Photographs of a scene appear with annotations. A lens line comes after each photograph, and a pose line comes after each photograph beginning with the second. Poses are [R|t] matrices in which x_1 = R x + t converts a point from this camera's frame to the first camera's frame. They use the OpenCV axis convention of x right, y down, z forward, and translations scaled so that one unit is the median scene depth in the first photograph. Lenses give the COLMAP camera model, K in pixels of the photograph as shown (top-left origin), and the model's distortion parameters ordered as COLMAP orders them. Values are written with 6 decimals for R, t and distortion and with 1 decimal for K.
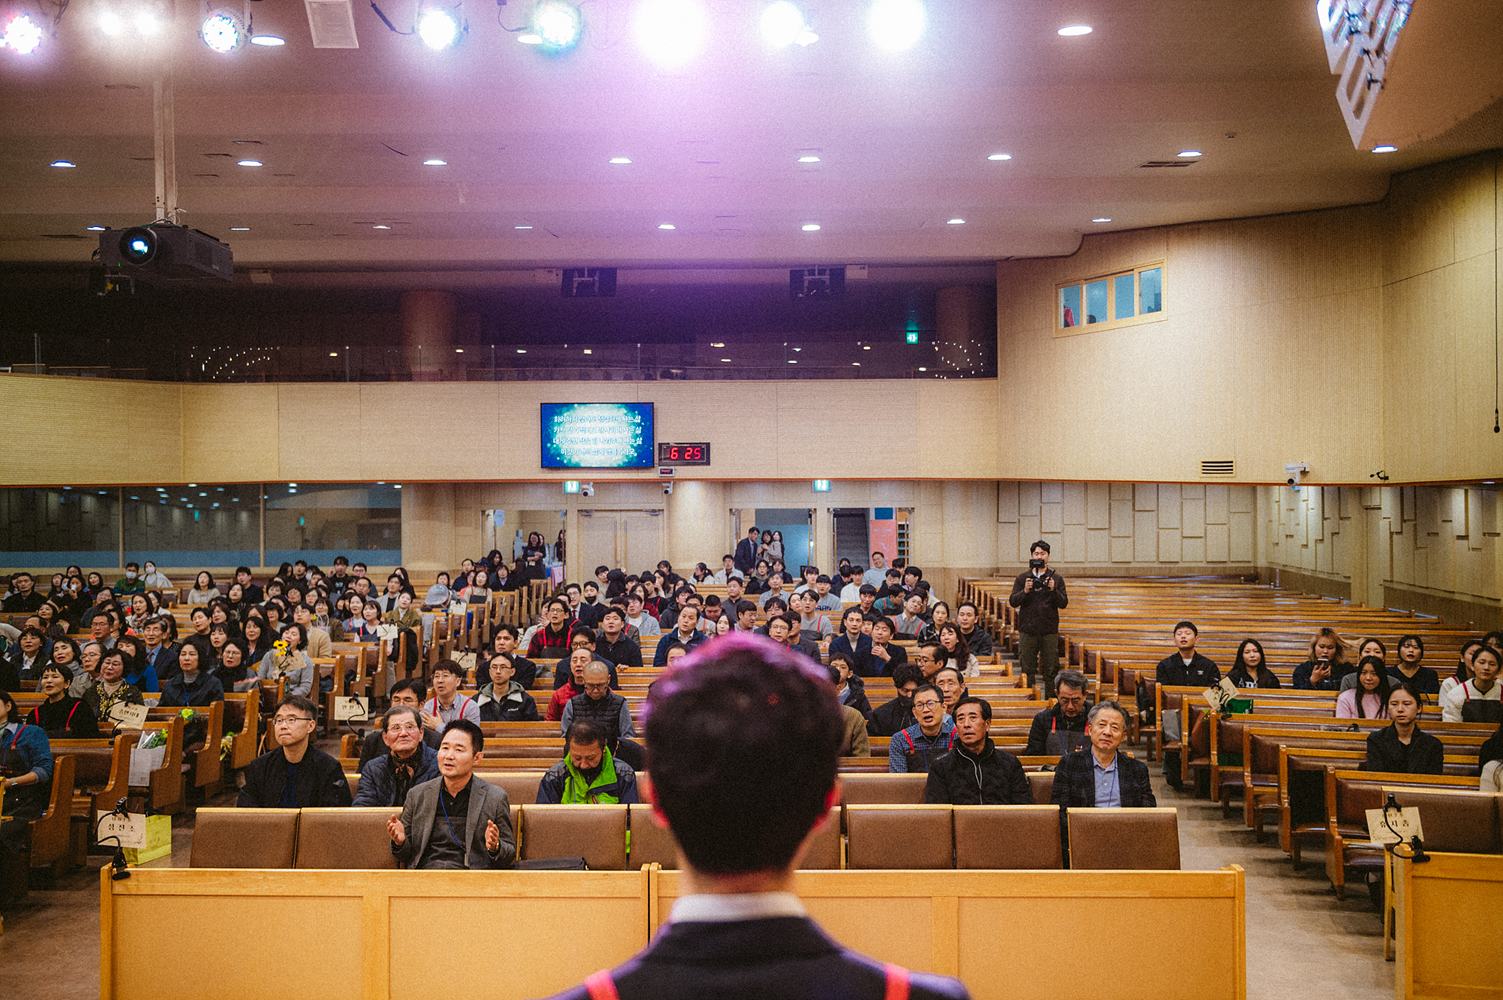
lens RADIAL K [[1404.1, 0, 738.0], [0, 1404.1, 508.9], [0, 0, 1]] dist [0.017678, 0.000000]
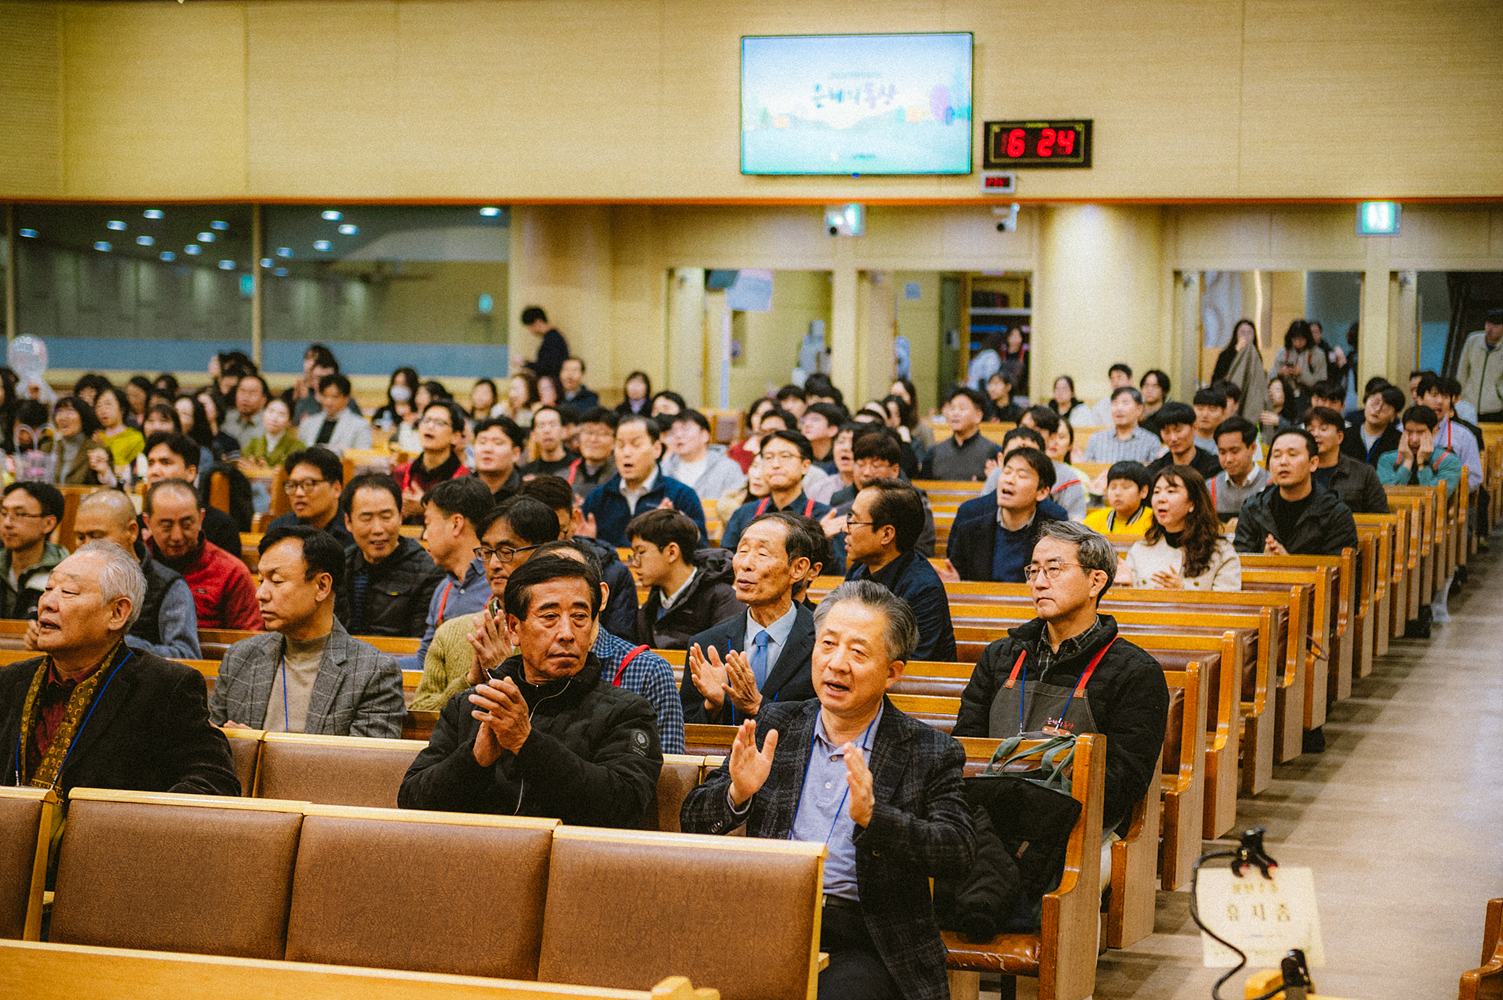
lens RADIAL K [[2800.2, 0, 755.3], [0, 2800.2, 505.4], [0, 0, 1]] dist [0.280129, 0.000000]
pose [[0.965293, 0.033898, -0.258961, 0.116583], [-0.016195, 0.997402, 0.070193, 0.016149], [0.260668, -0.063563, 0.963334, 0.062950]]
